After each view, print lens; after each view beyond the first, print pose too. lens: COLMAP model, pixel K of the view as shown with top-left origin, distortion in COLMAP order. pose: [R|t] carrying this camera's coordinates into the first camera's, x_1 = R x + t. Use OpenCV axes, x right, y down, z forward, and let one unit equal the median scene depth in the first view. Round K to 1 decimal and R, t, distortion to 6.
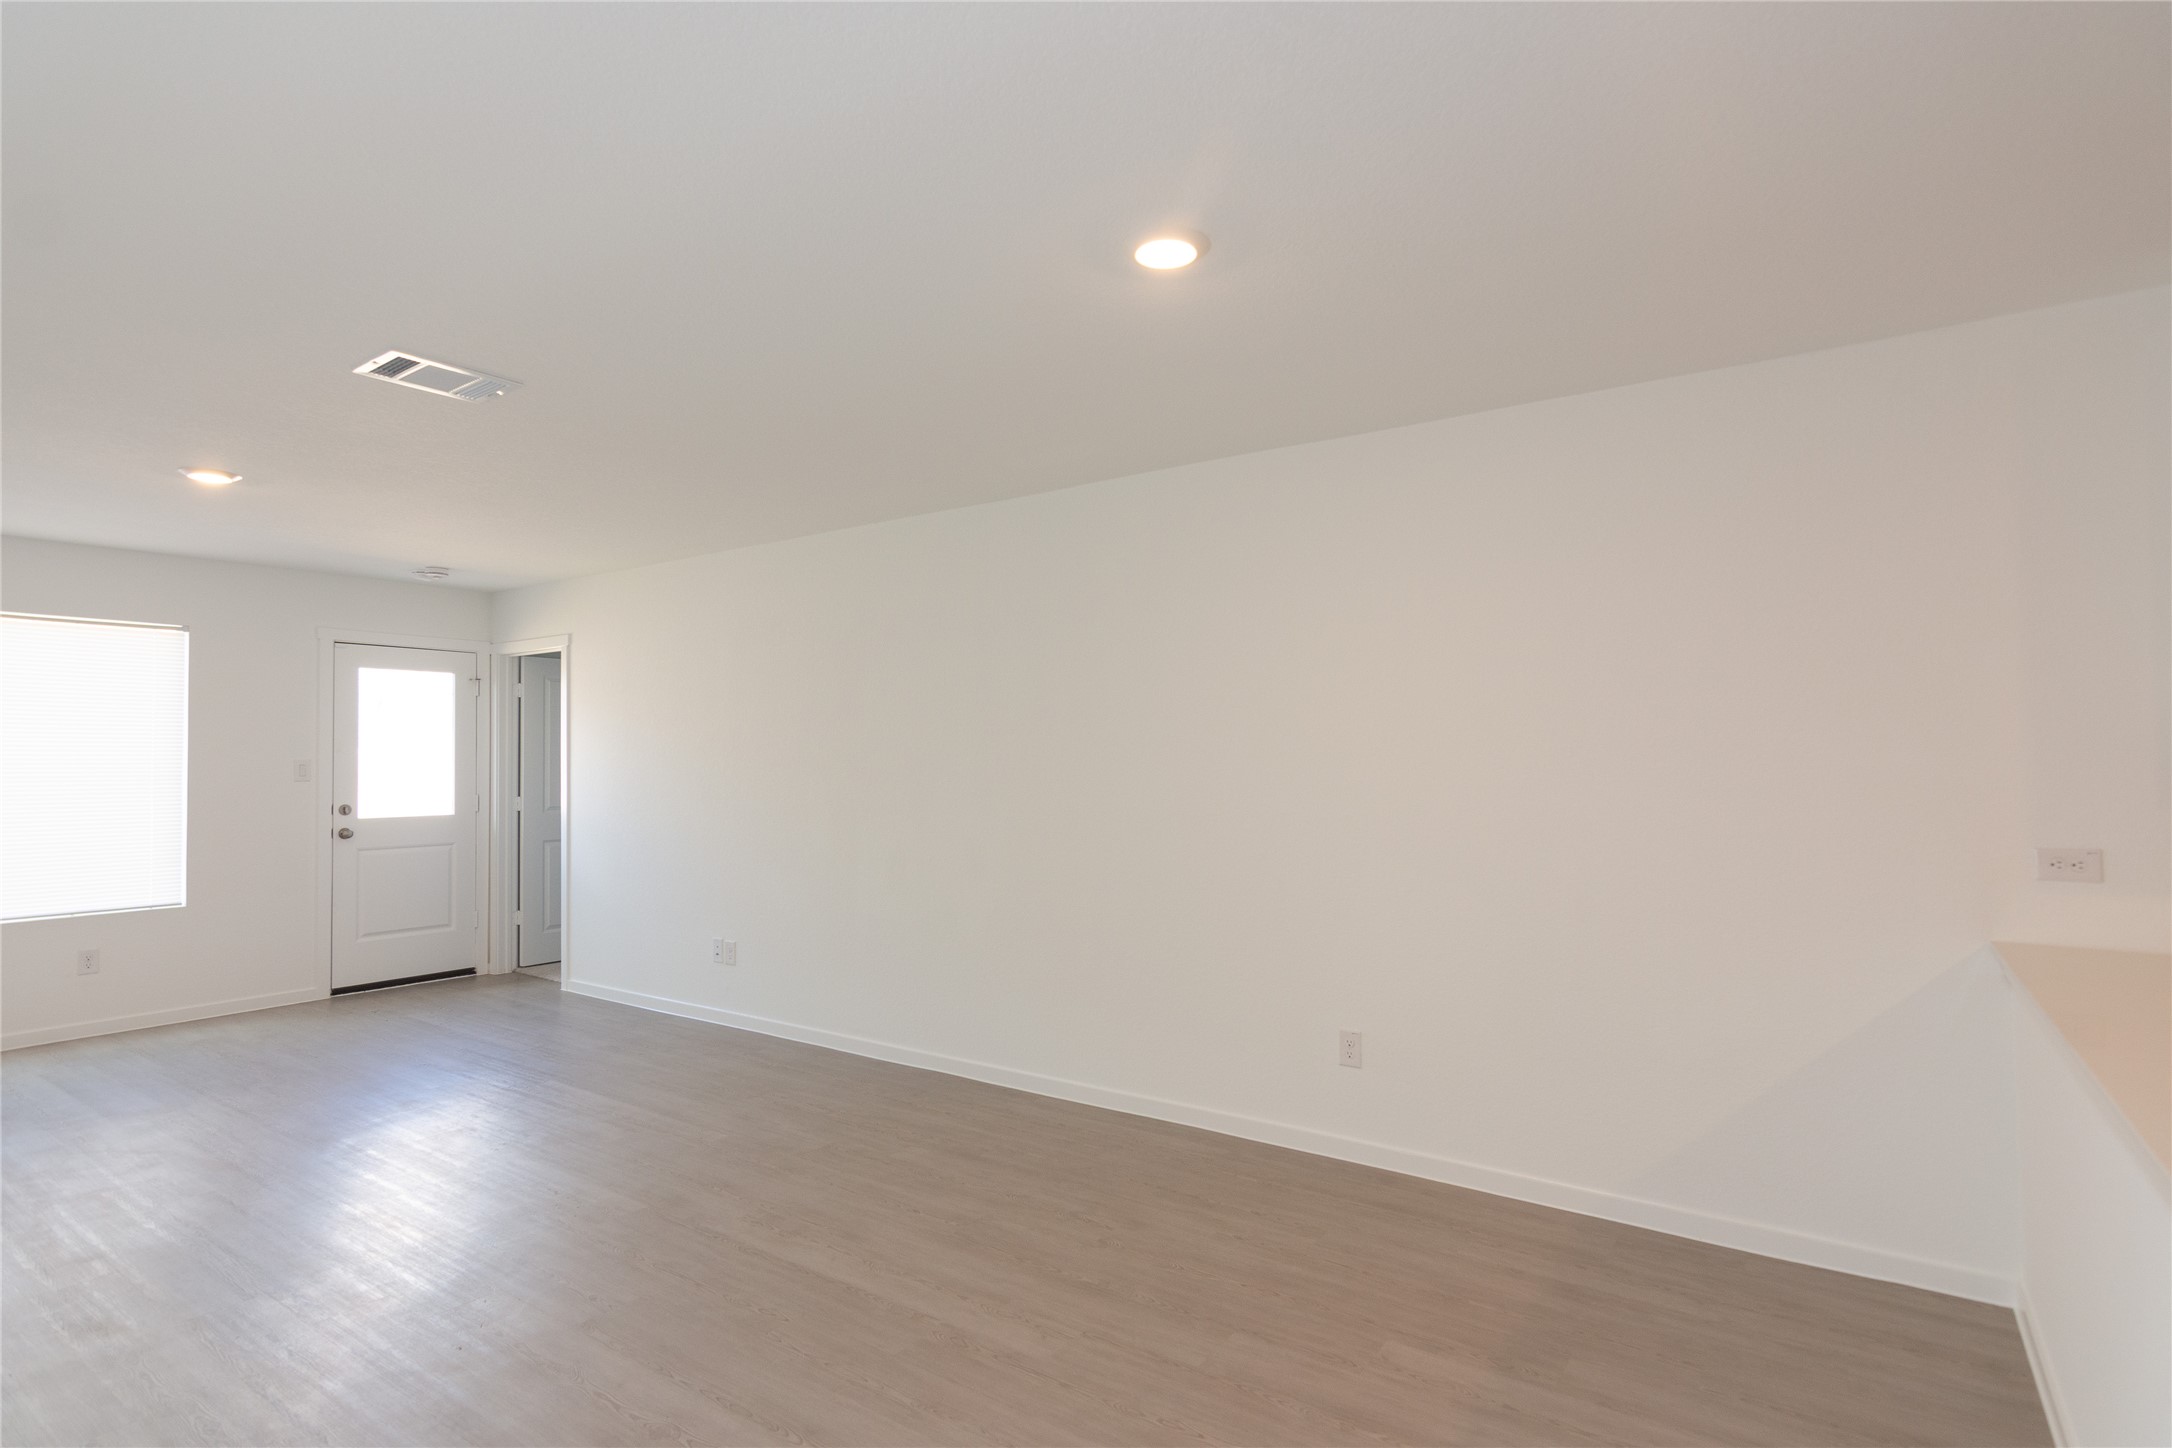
lens RADIAL K [[1086.9, 0, 1081.3], [0, 1086.9, 736.2], [0, 0, 1]] dist [-0.001471, 0.001066]
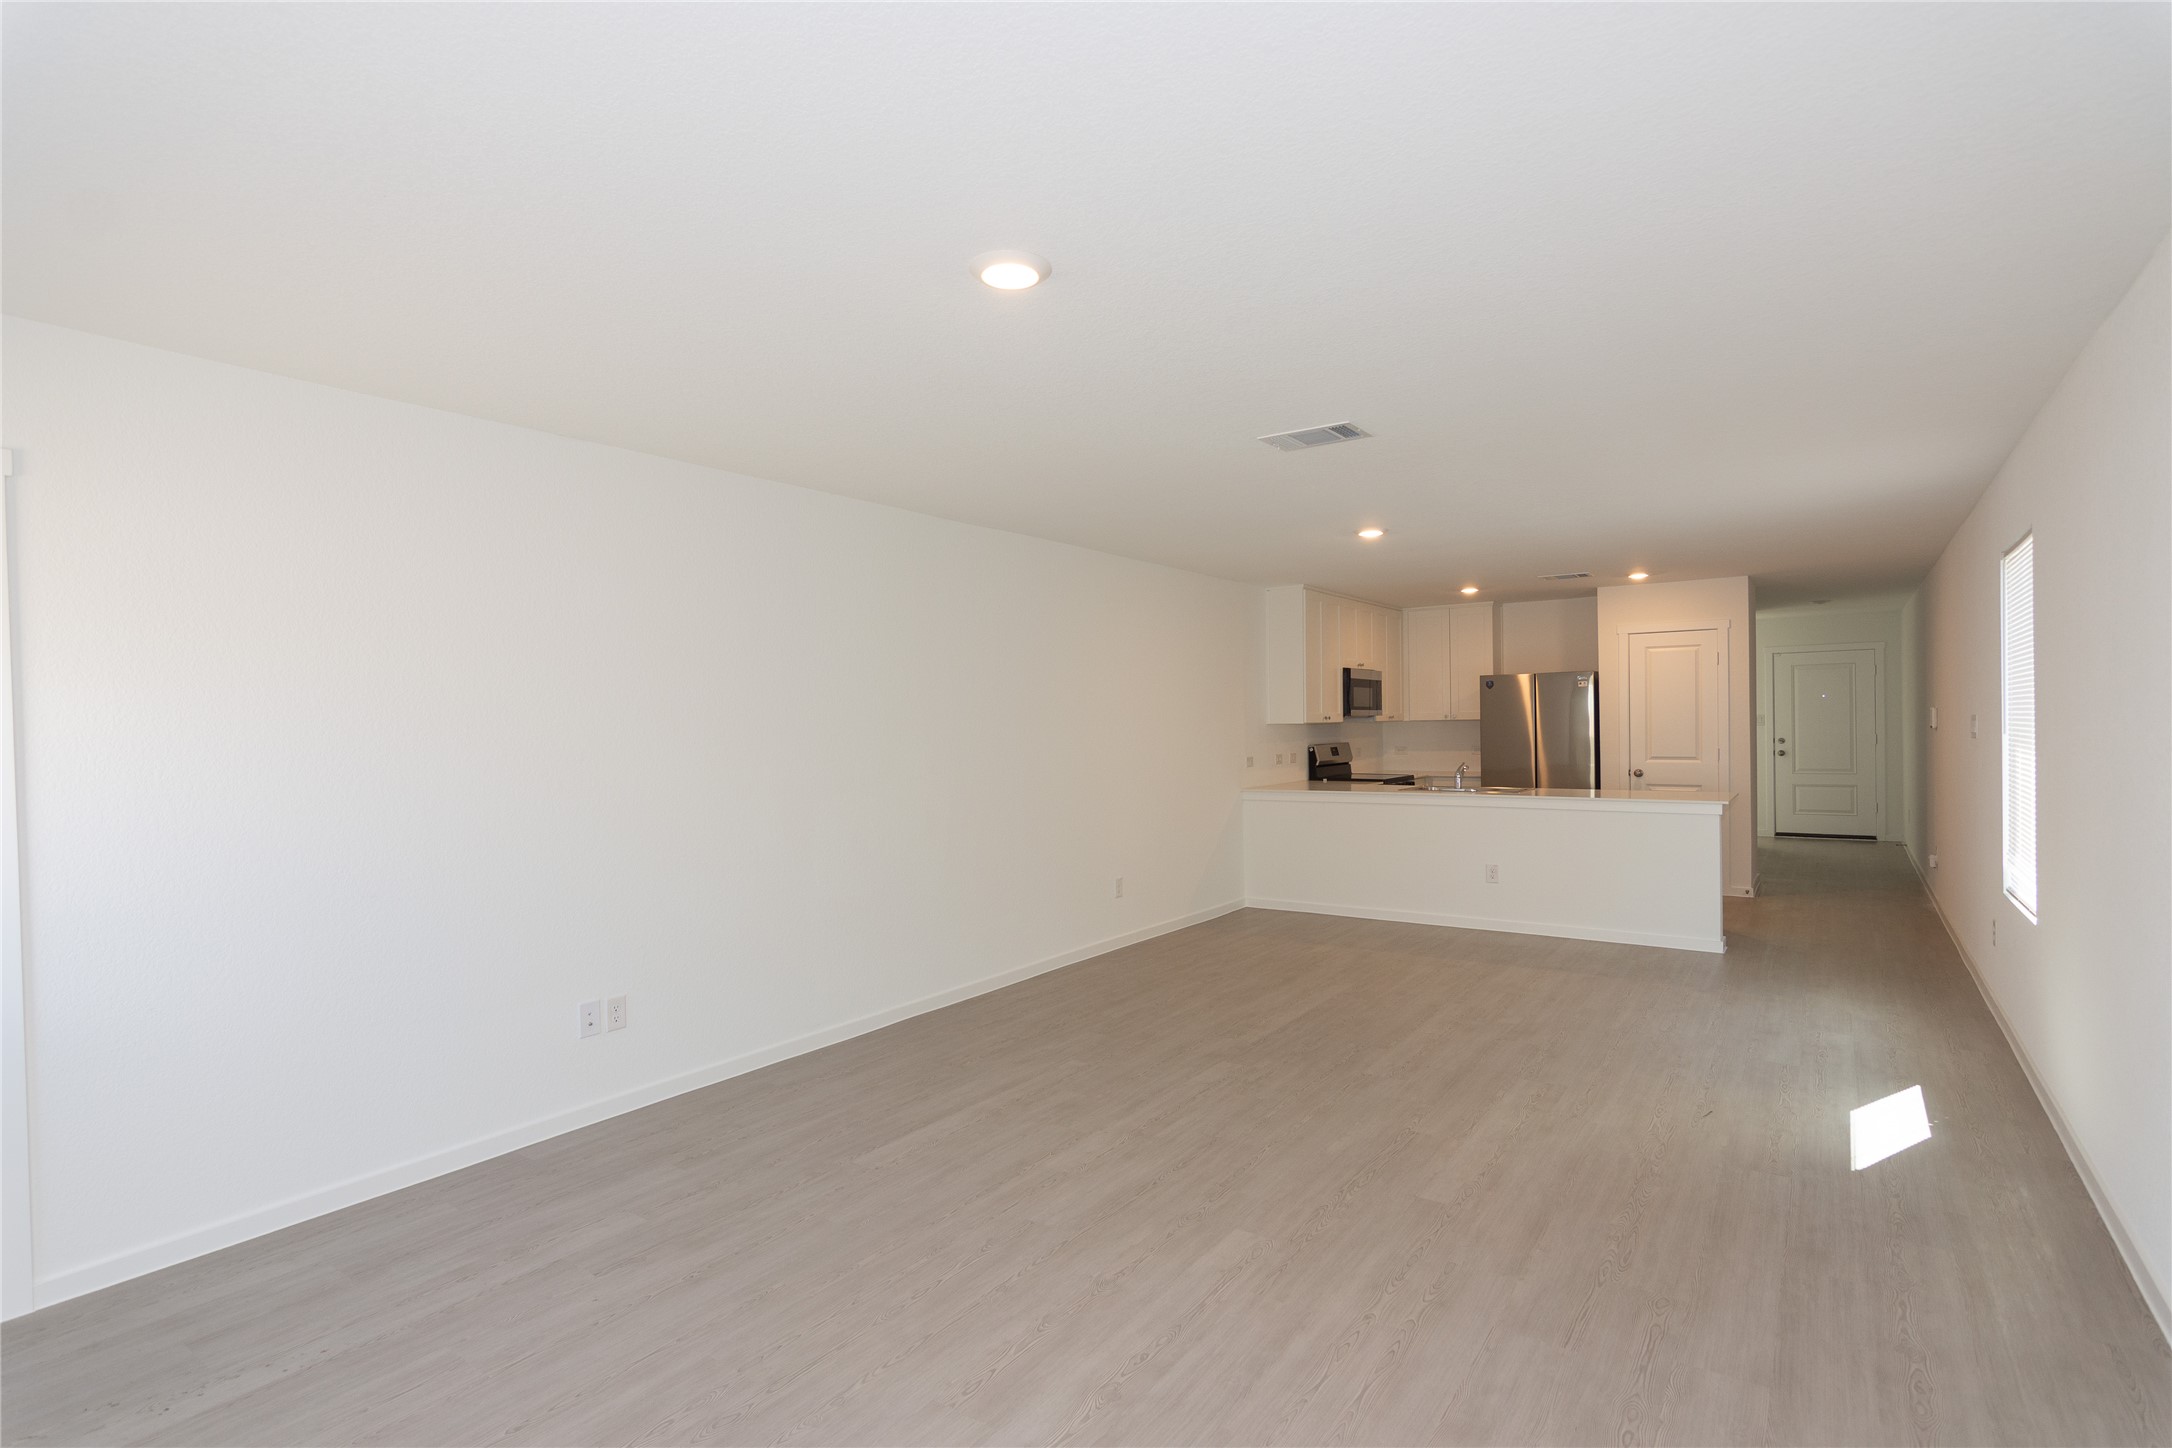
lens RADIAL K [[1049.5, 0, 1084.4], [0, 1049.5, 729.9], [0, 0, 1]] dist [-0.000108, -0.000470]
pose [[0.001224, -0.001037, 0.999999, -0.900416], [-0.006768, 0.999977, 0.001046, 0.010068], [-0.999976, -0.006769, 0.001217, 0.619148]]
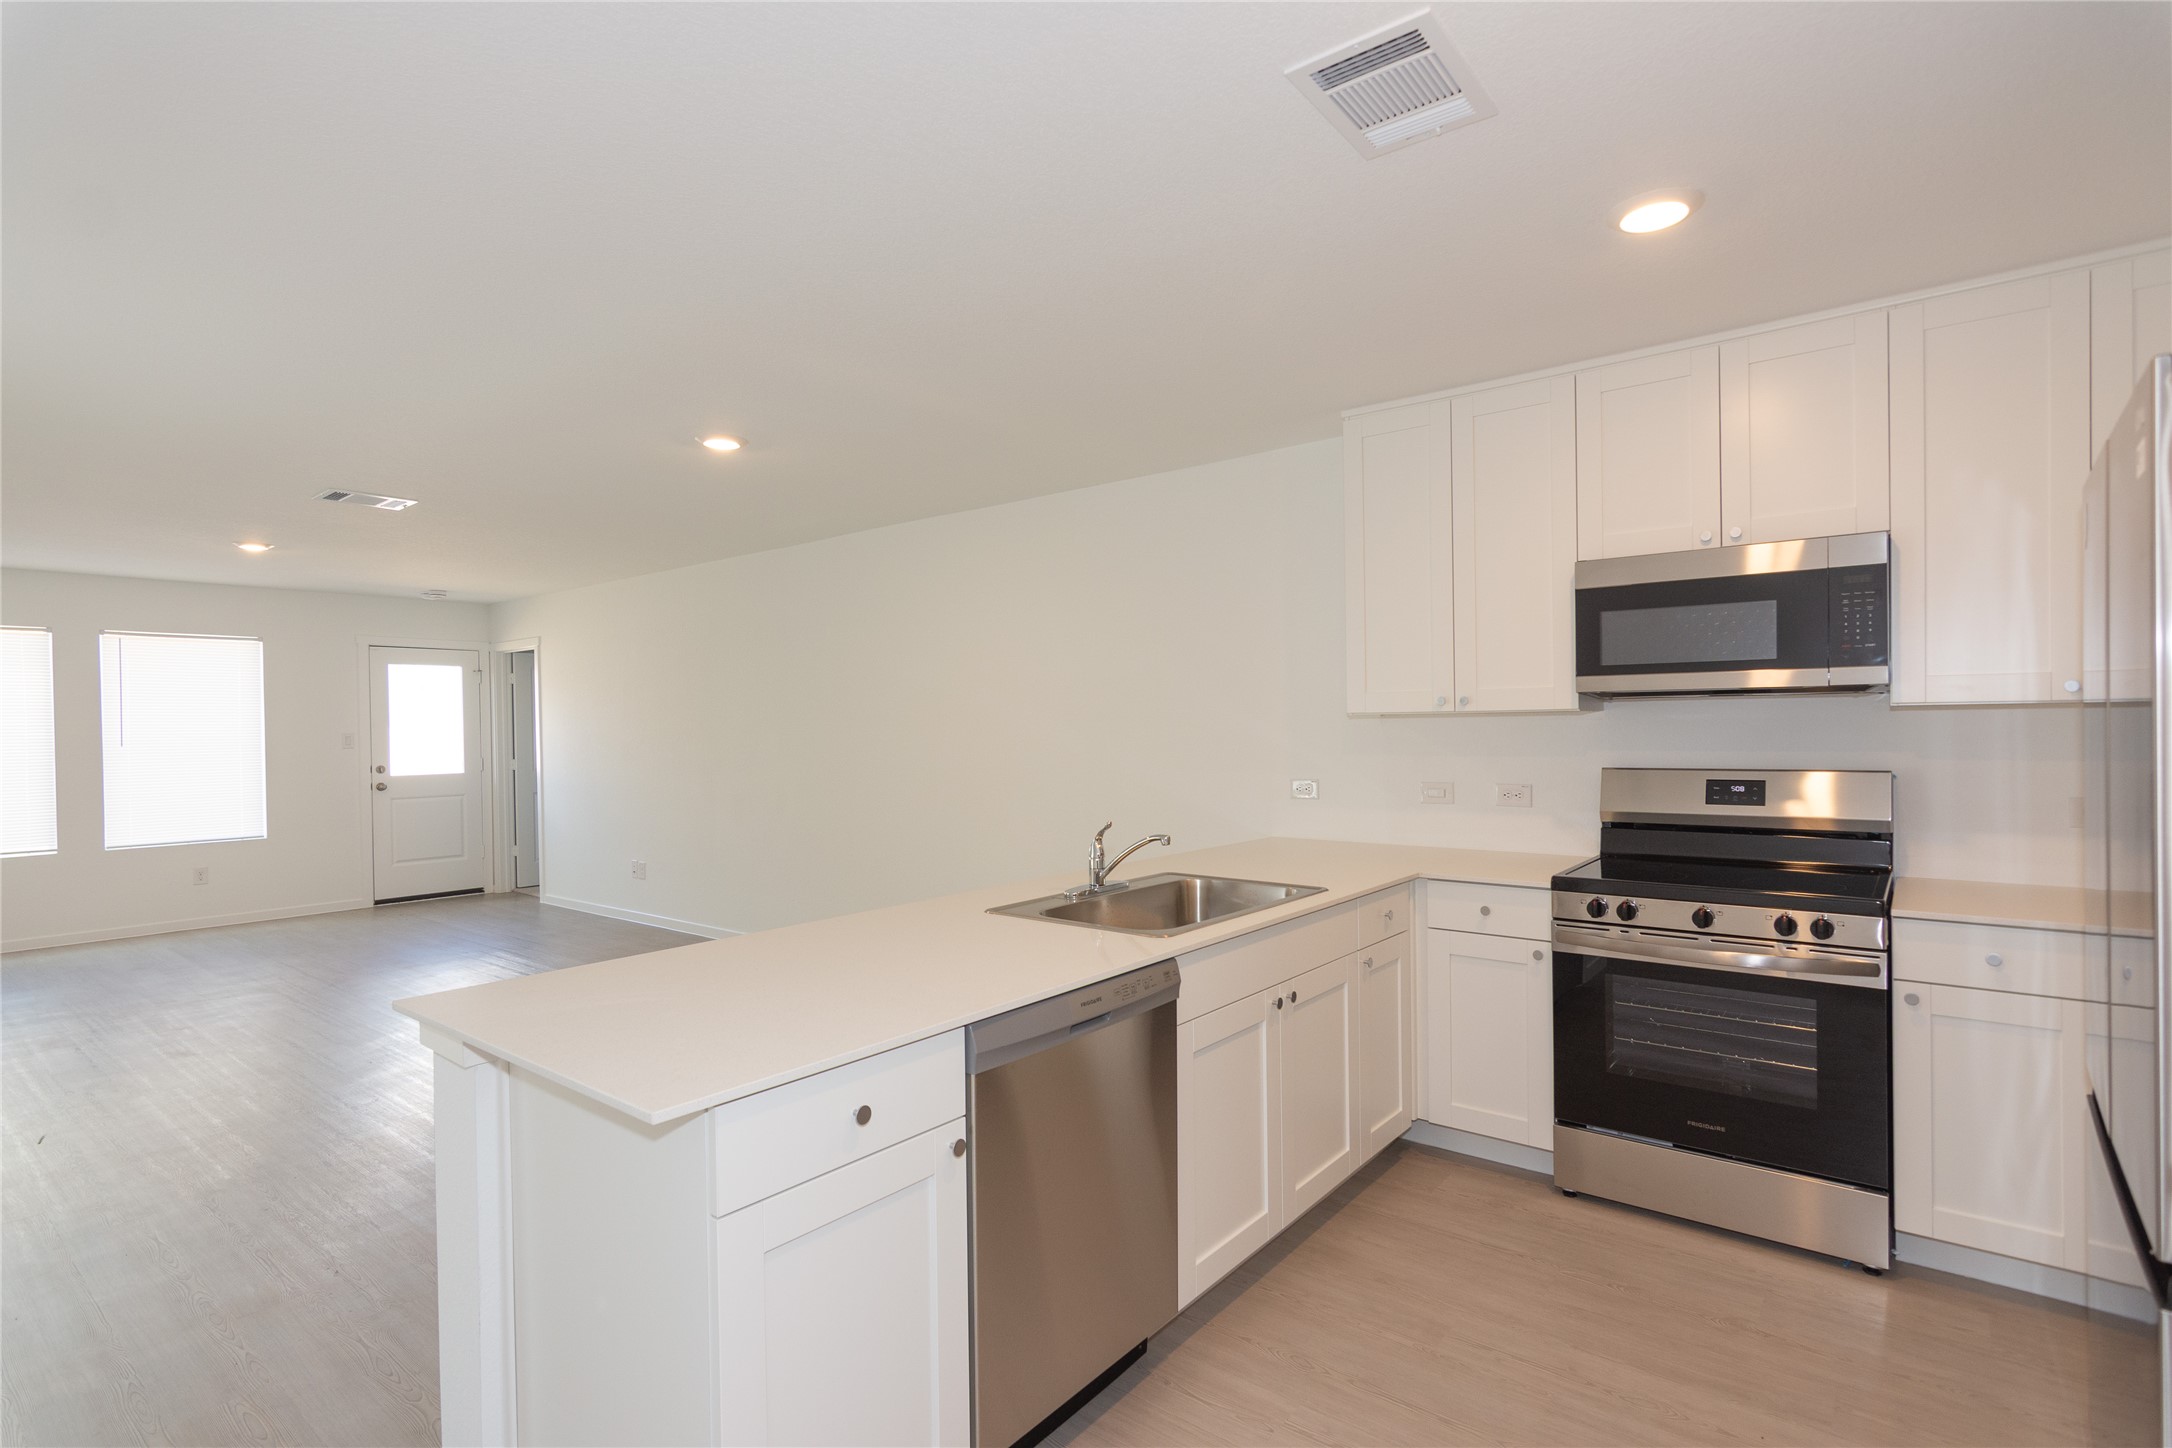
lens RADIAL K [[1038.5, 0, 1081.9], [0, 1038.5, 735.5], [0, 0, 1]] dist [-0.002752, -0.000057]
pose [[0.998298, -0.007981, -0.057778, 0.277901], [0.009821, 0.999452, 0.031625, -0.007170], [0.057494, -0.032139, 0.997828, -0.246342]]
